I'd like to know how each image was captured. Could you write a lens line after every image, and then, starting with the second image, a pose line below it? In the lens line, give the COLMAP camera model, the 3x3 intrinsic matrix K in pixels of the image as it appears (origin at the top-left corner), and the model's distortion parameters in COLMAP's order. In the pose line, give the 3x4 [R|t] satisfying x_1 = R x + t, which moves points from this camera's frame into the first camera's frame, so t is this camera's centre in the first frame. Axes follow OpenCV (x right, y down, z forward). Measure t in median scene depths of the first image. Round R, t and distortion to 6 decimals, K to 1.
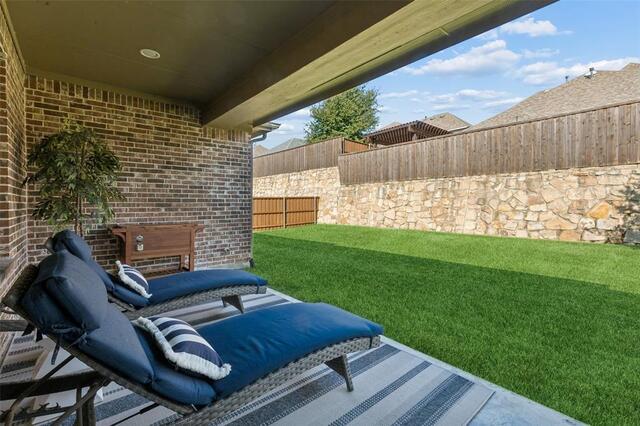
lens RADIAL K [[288.6, 0, 319.1], [0, 288.6, 208.8], [0, 0, 1]] dist [0.003866, -0.000157]
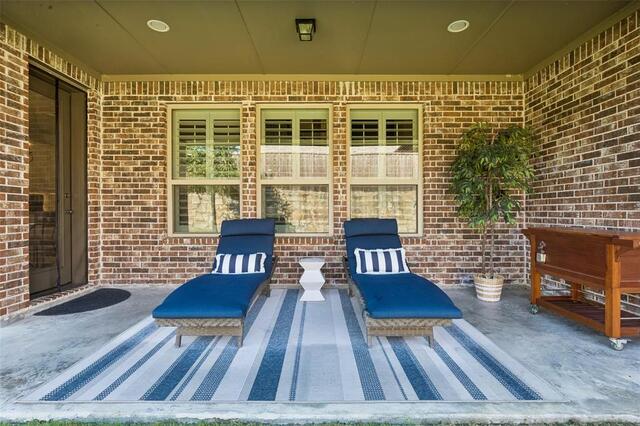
lens RADIAL K [[304.8, 0, 319.0], [0, 304.8, 213.1], [0, 0, 1]] dist [0.001759, 0.000327]
pose [[-0.646740, 0.011357, -0.762626, 0.300357], [-0.004073, 0.999823, 0.018344, 0.007790], [0.762700, 0.014970, -0.646580, 0.970150]]
